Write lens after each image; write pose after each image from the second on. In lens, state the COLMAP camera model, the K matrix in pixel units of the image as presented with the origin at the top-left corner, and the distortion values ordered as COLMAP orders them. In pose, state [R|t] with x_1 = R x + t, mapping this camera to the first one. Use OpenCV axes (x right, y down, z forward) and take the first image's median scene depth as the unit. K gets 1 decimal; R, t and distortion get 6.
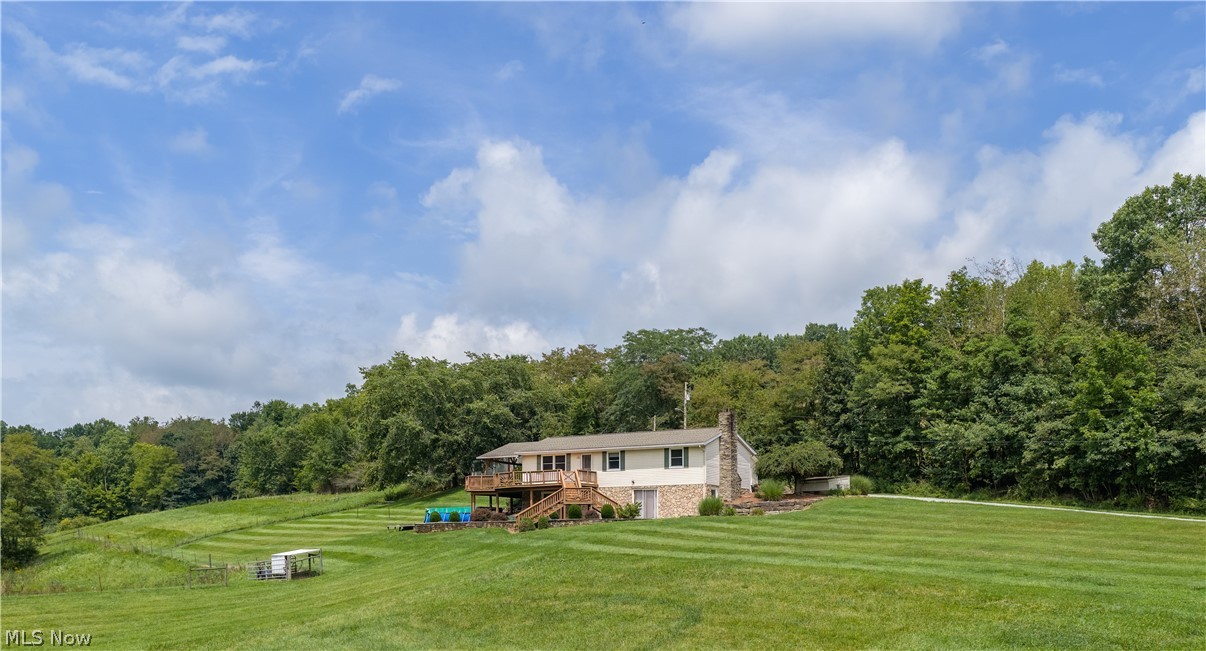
lens RADIAL K [[1130.2, 0, 592.4], [0, 1130.2, 444.0], [0, 0, 1]] dist [0.025743, 0.000000]
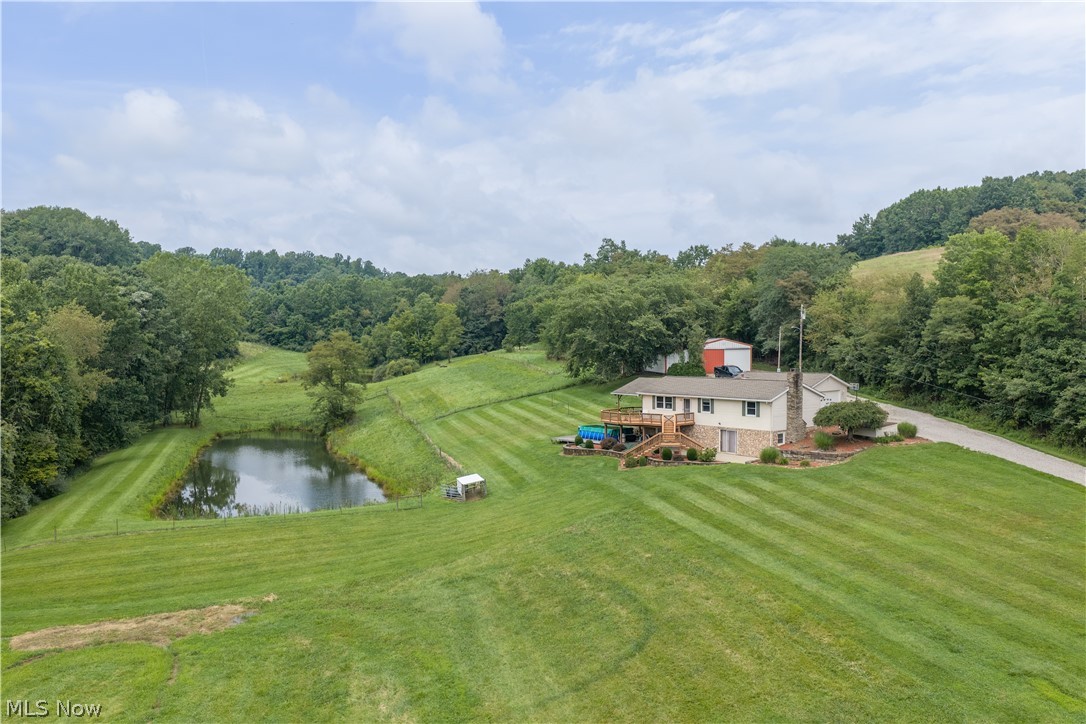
lens RADIAL K [[900.9, 0, 544.1], [0, 900.9, 360.8], [0, 0, 1]] dist [0.018263, -0.032787]
pose [[0.954490, 0.002428, -0.298233, 0.108152], [0.033753, 0.992663, 0.116108, -0.117395], [0.296327, -0.120890, 0.947405, -0.025000]]
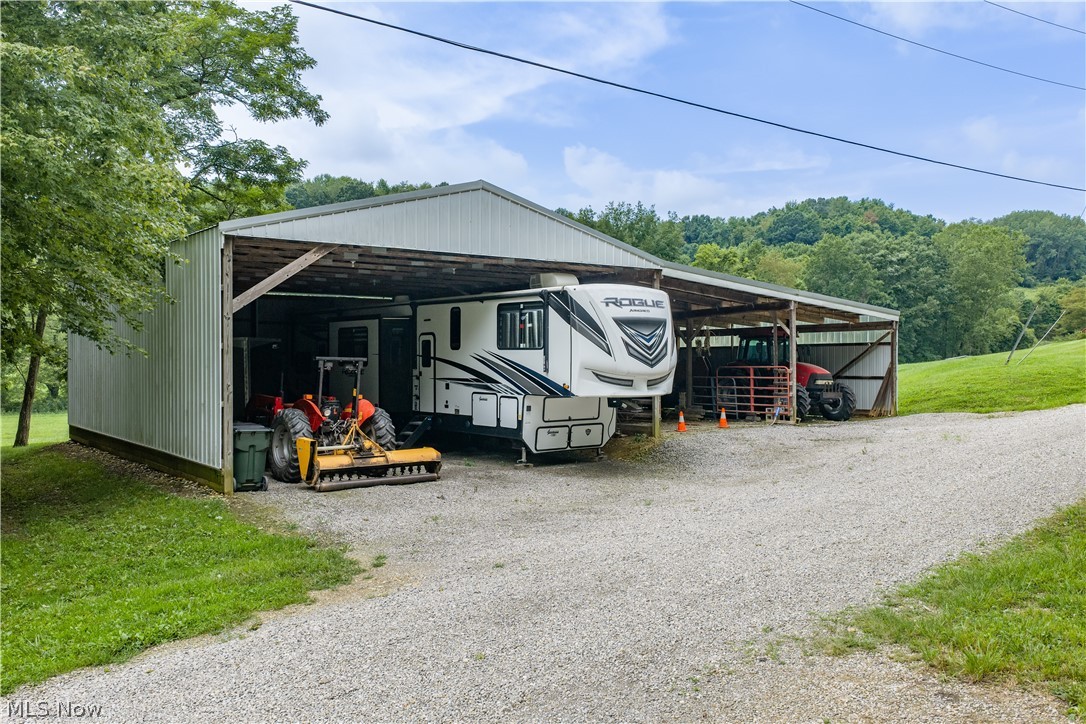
lens RADIAL K [[900.9, 0, 540.9], [0, 900.9, 362.5], [0, 0, 1]] dist [0.018263, -0.032787]
pose [[0.182564, 0.001123, -0.983193, 0.626068], [0.092793, 0.995516, 0.018367, 0.011653], [0.978805, -0.094586, 0.181641, 0.074416]]
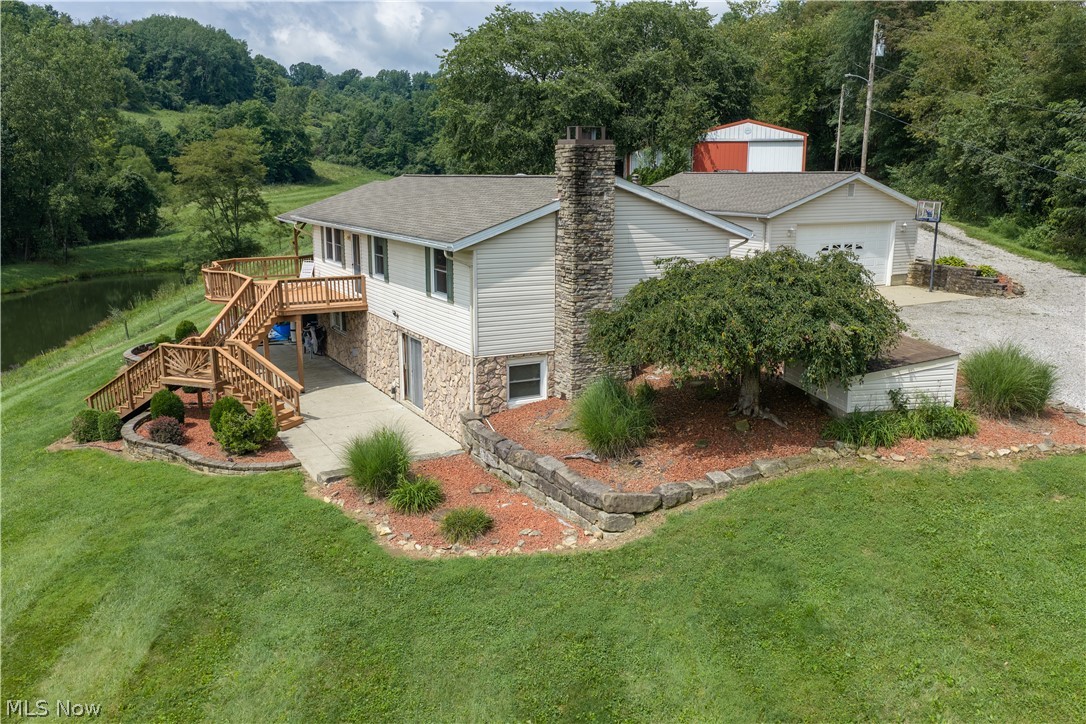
lens RADIAL K [[900.9, 0, 543.6], [0, 900.9, 371.3], [0, 0, 1]] dist [0.018263, -0.032787]
pose [[0.858191, 0.109763, -0.501459, 0.178011], [0.048976, 0.954908, 0.292834, -0.028967], [0.510990, -0.275866, 0.814118, 0.532735]]
